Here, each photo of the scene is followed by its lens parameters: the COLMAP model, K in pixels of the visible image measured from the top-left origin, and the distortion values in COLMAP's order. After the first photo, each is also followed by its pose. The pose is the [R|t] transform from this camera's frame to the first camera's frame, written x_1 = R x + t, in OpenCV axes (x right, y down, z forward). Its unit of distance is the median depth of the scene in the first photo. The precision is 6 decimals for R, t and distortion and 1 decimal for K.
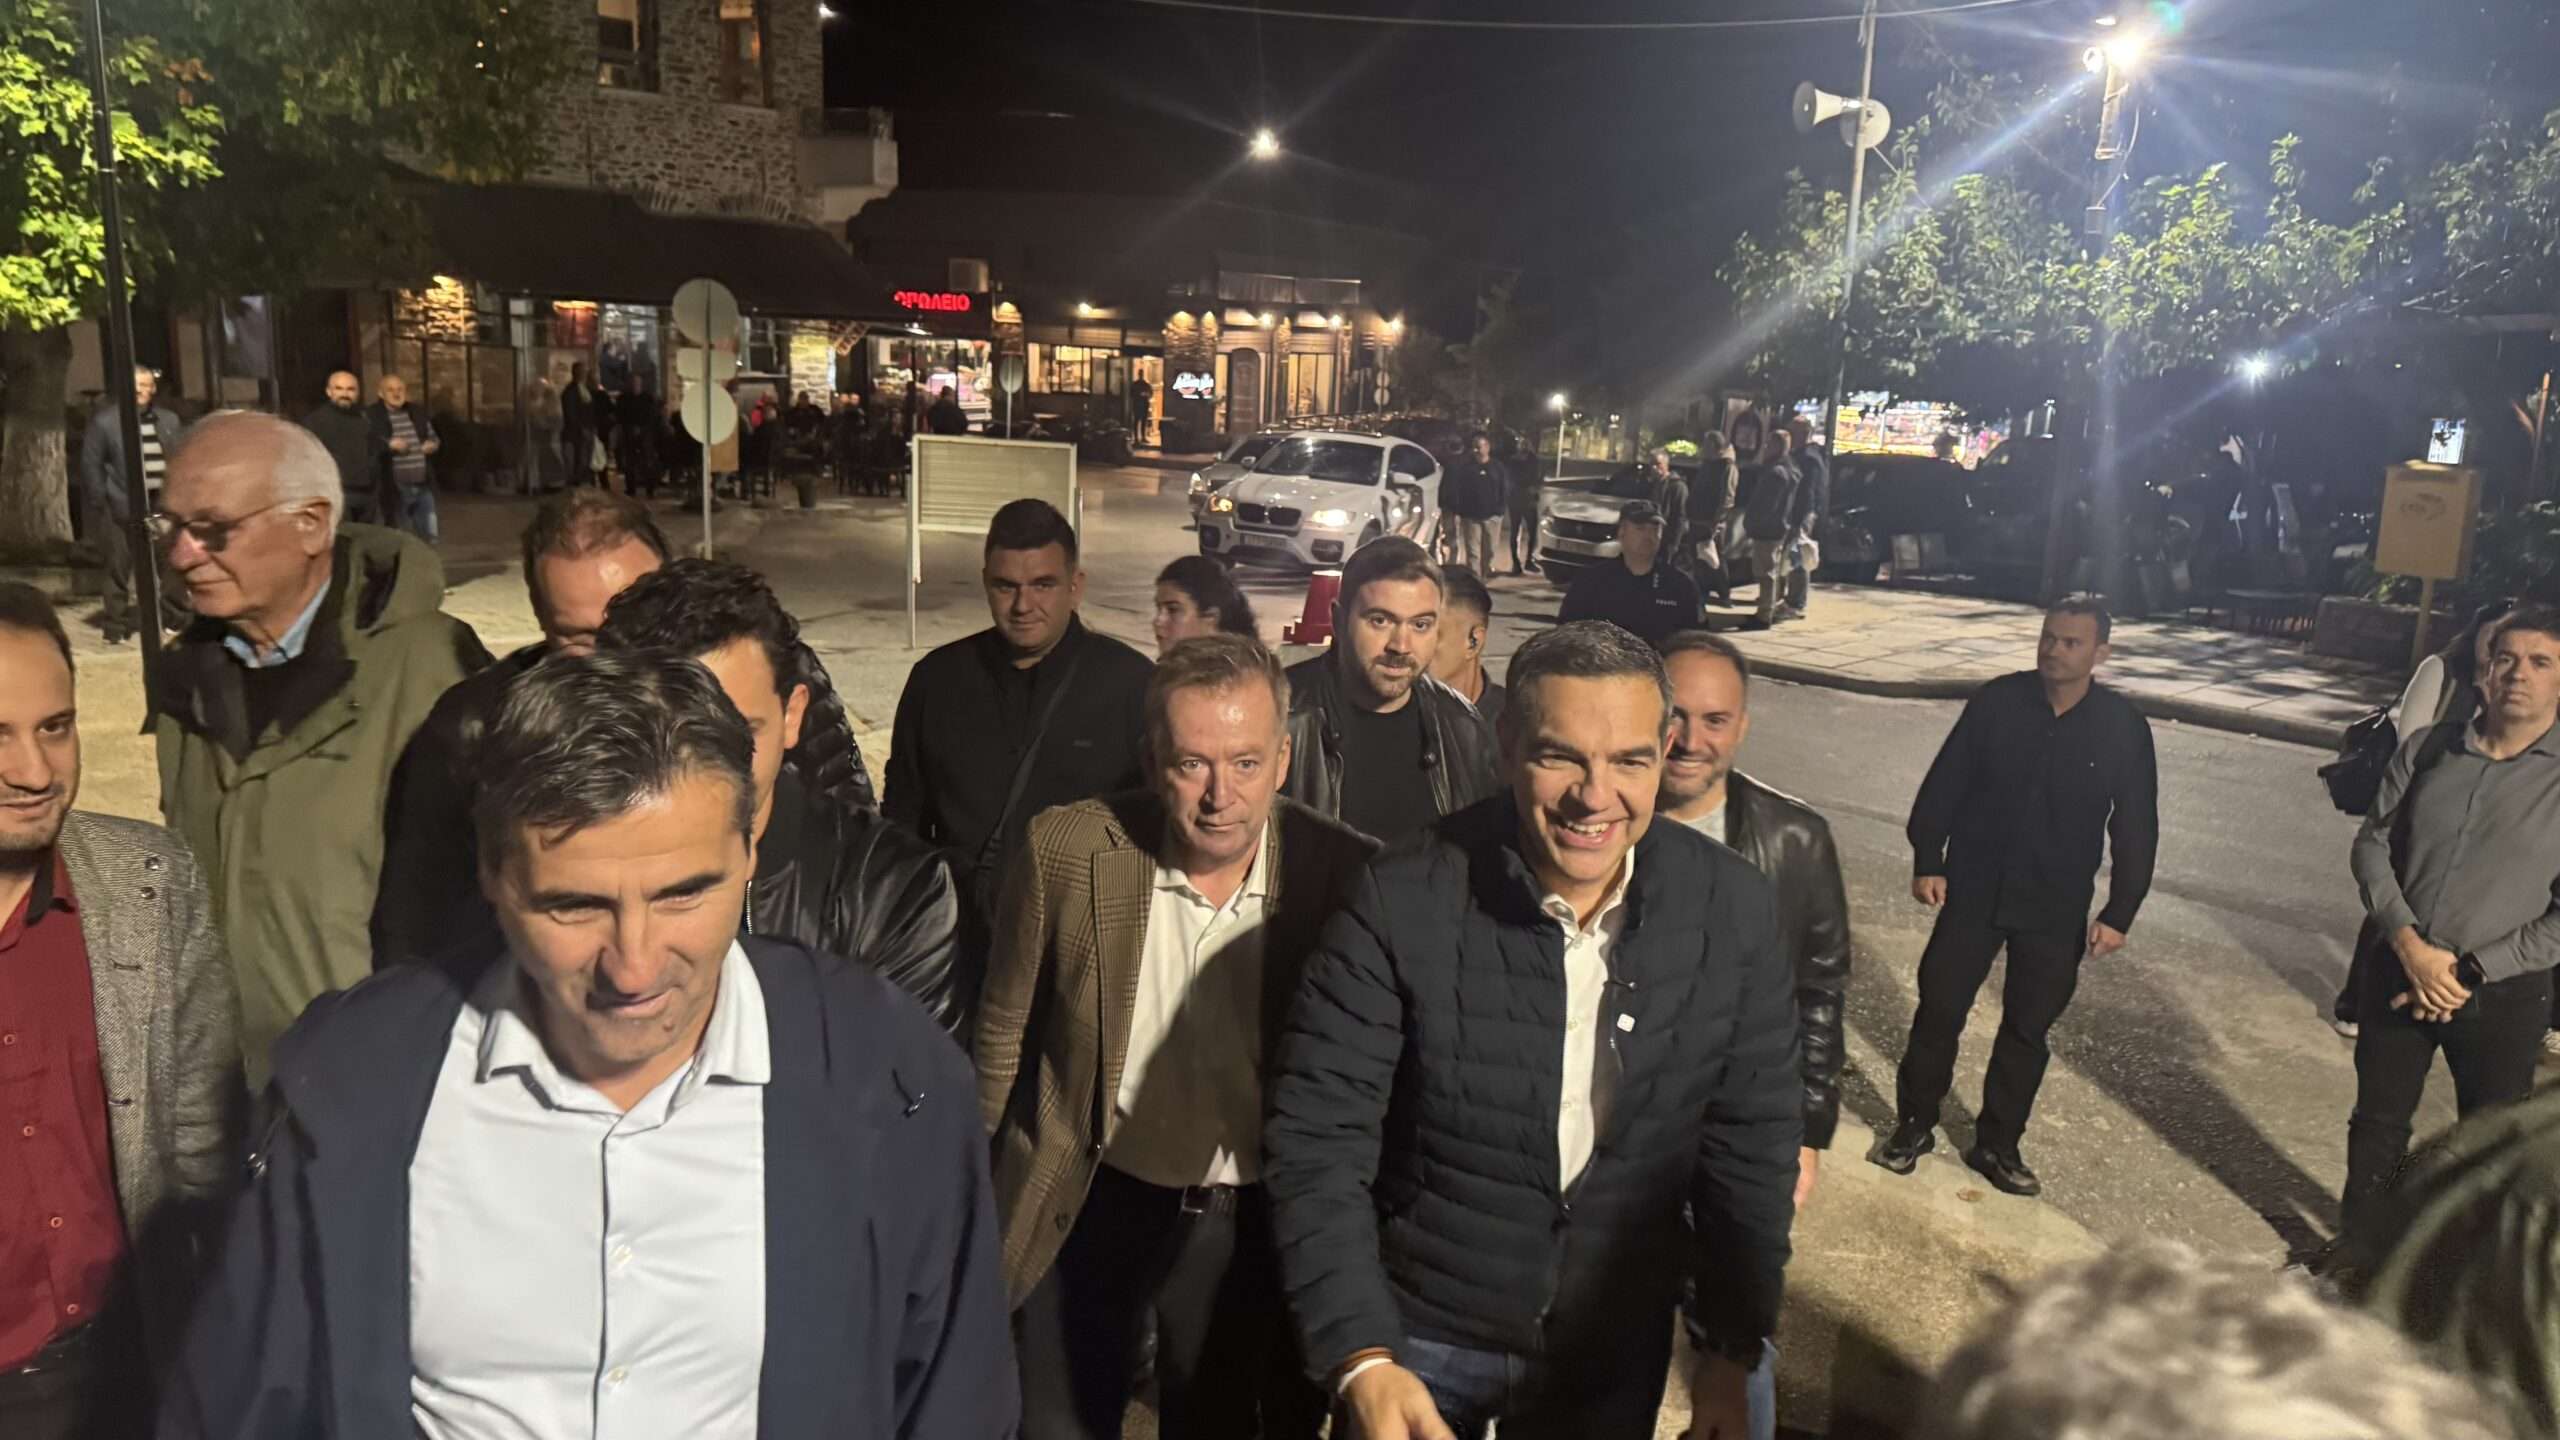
lens RADIAL K [[1822.0, 0, 1285.4], [0, 1822.0, 735.8], [0, 0, 1]] dist [0.032051, -0.034128]
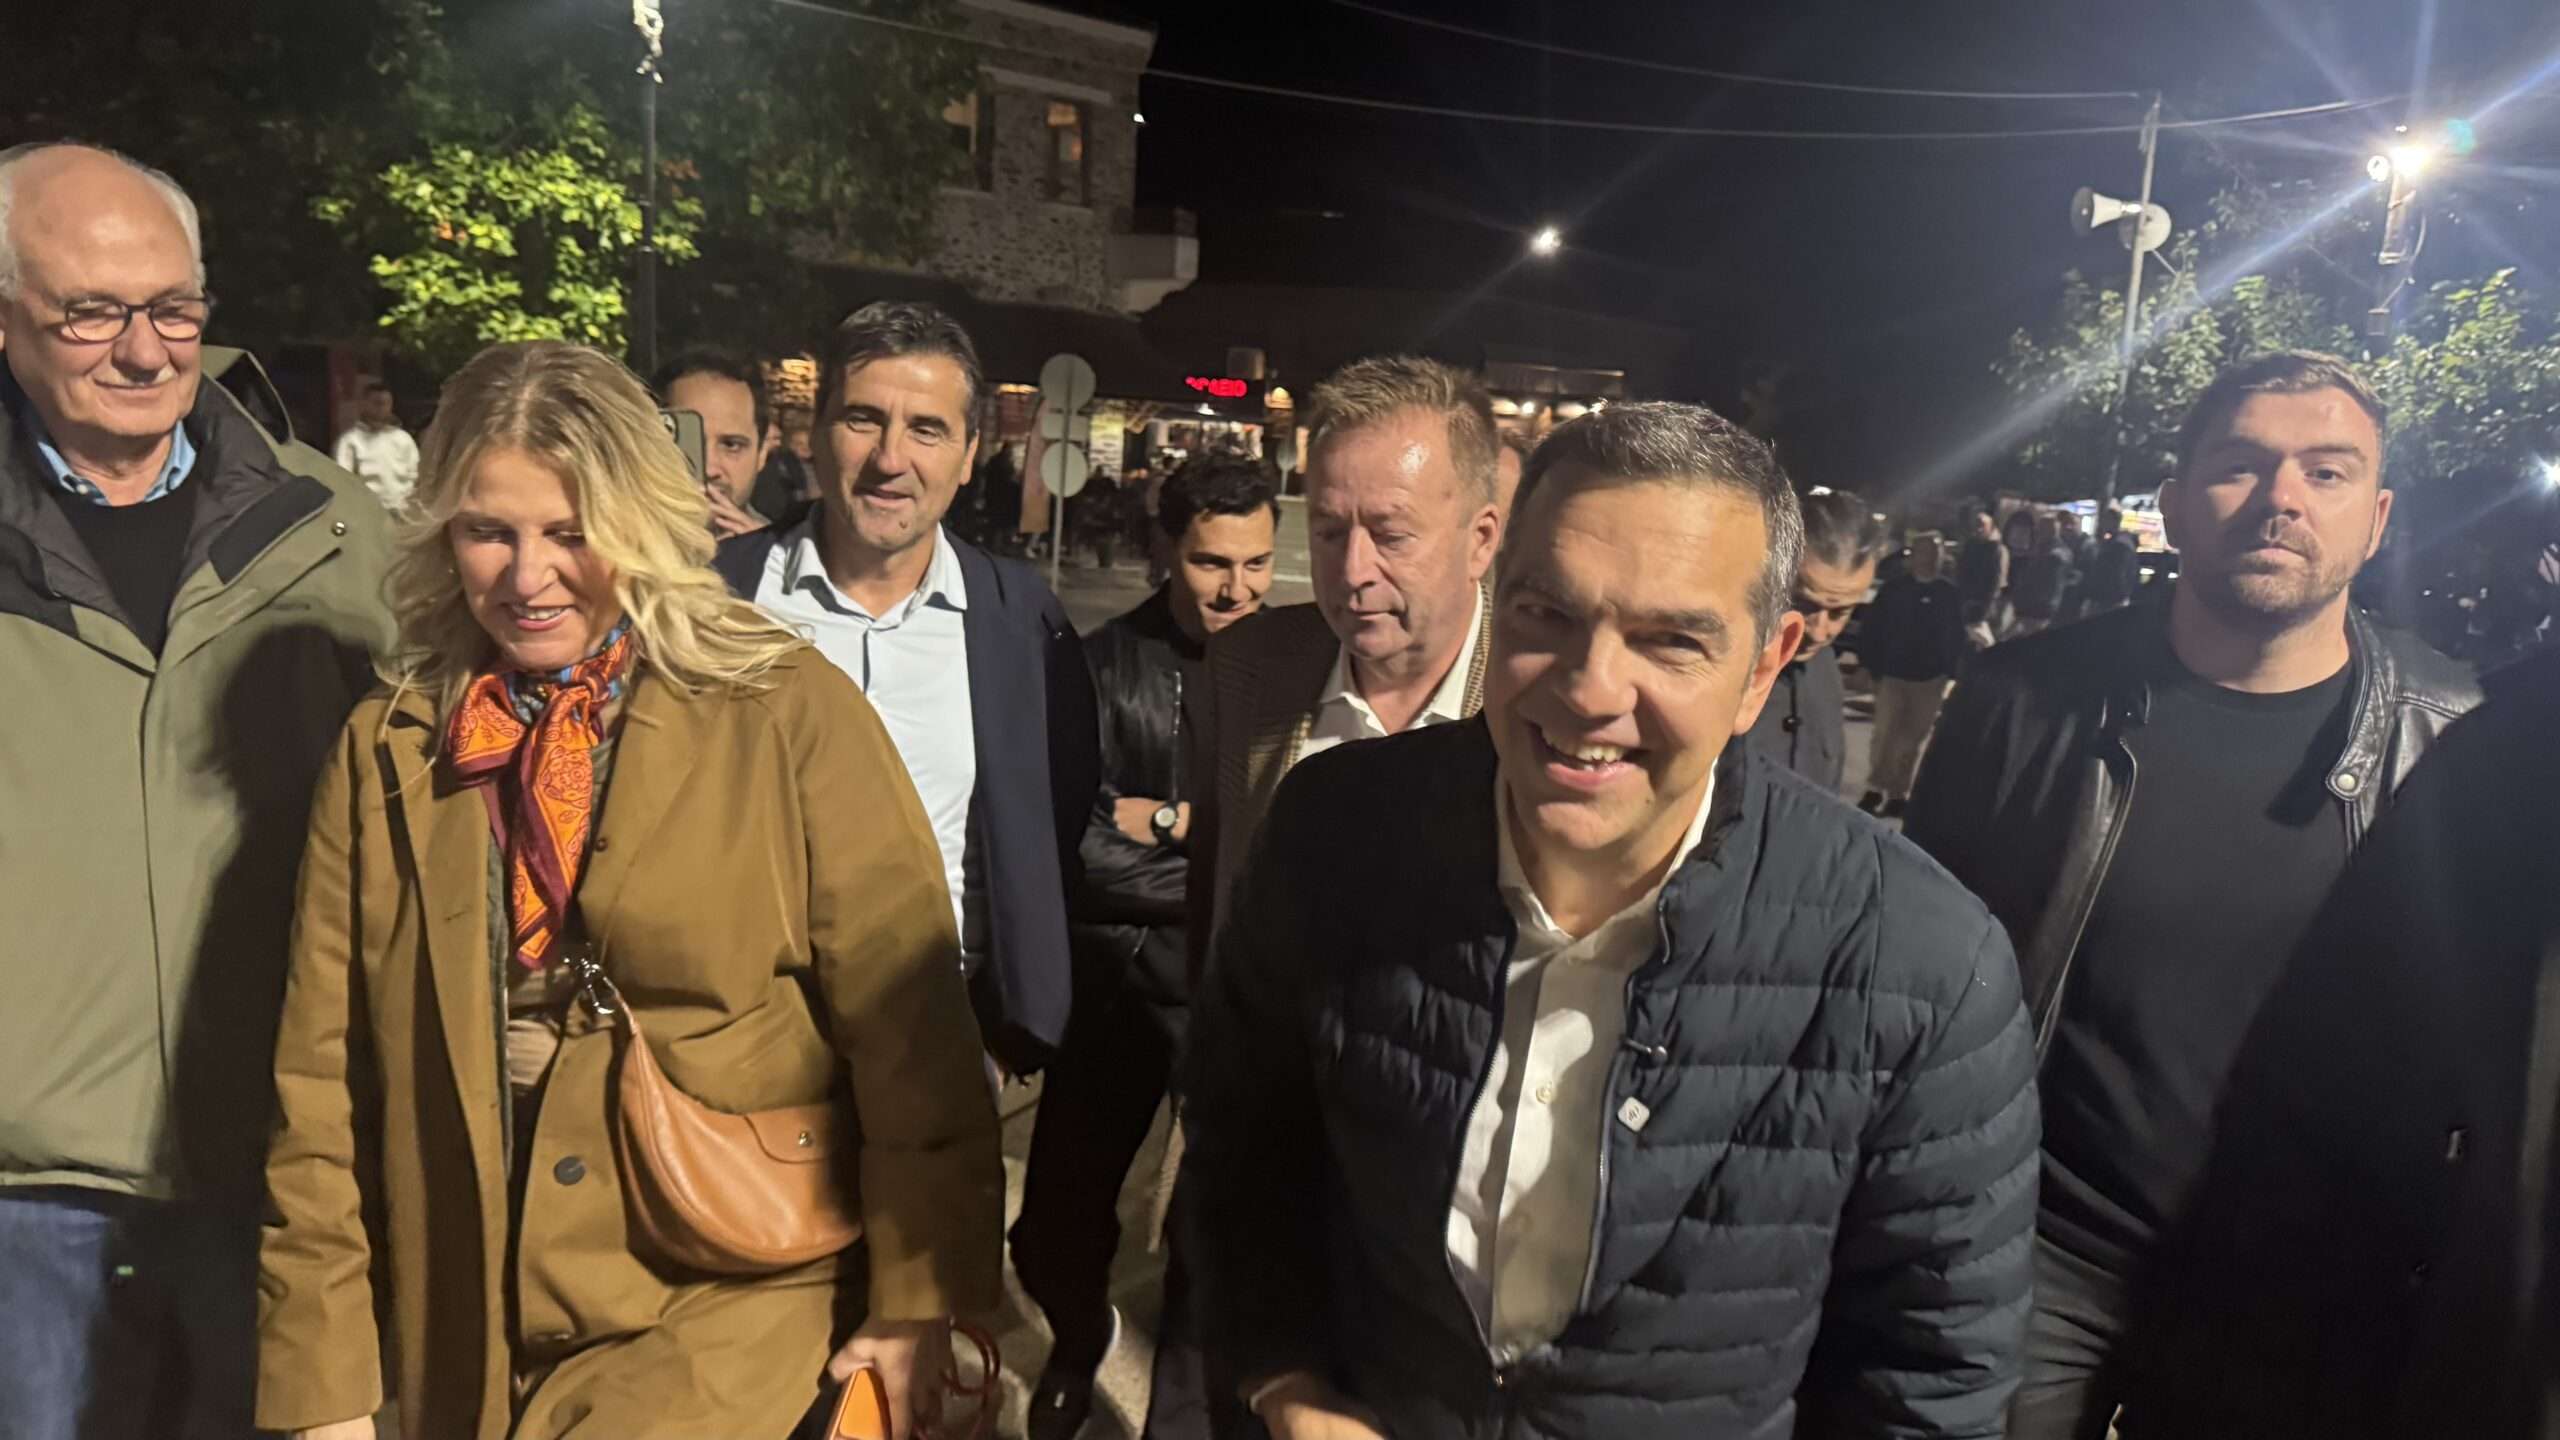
lens RADIAL K [[1822.0, 0, 1281.2], [0, 1822.0, 721.2], [0, 0, 1]] dist [0.032051, -0.034128]
pose [[0.990712, 0.044574, -0.128465, -0.015471], [-0.051924, 0.997166, -0.054442, 0.018703], [0.125674, 0.060606, 0.990219, -0.051256]]
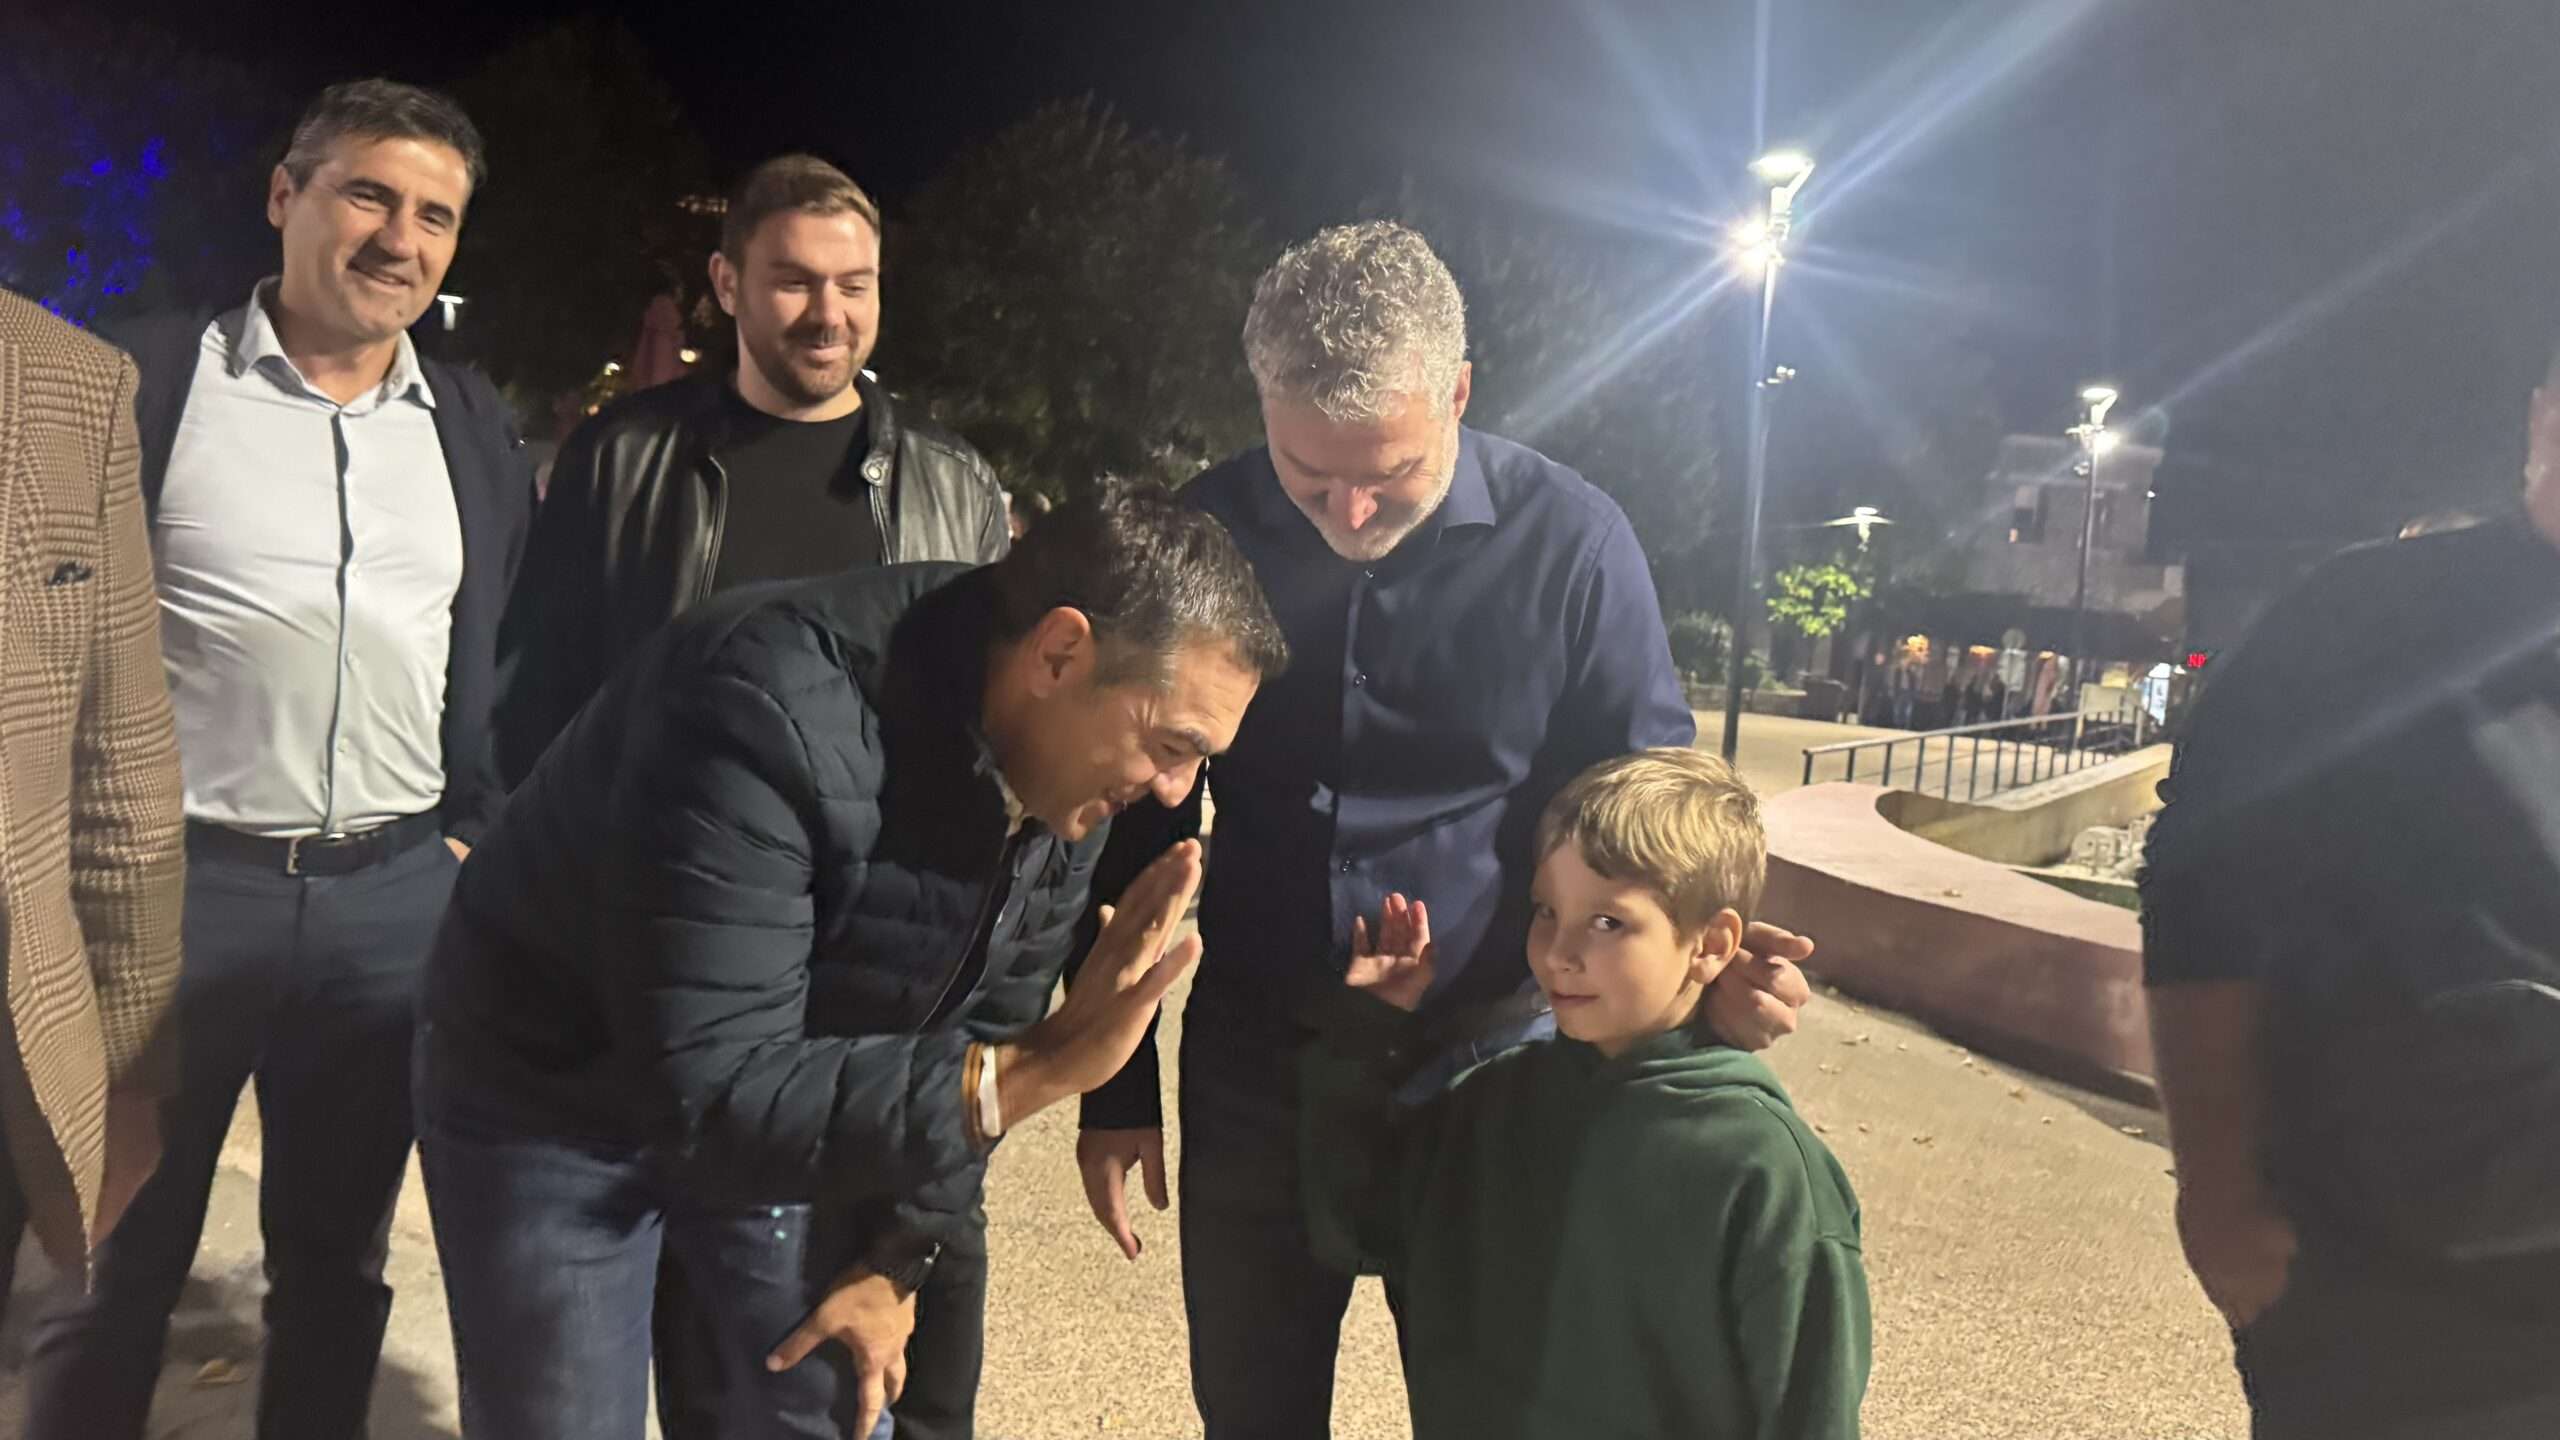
lens RADIAL K [[1822.0, 0, 1264.1], [0, 1822.0, 716.6], [0, 0, 1]] dist [0.032051, -0.034128]
pose [[0.730598, 0.062135, -0.679975, 0.411494], [-0.202337, 0.970824, -0.128689, 0.257279], [0.652140, 0.231604, 0.721854, -0.953532]]
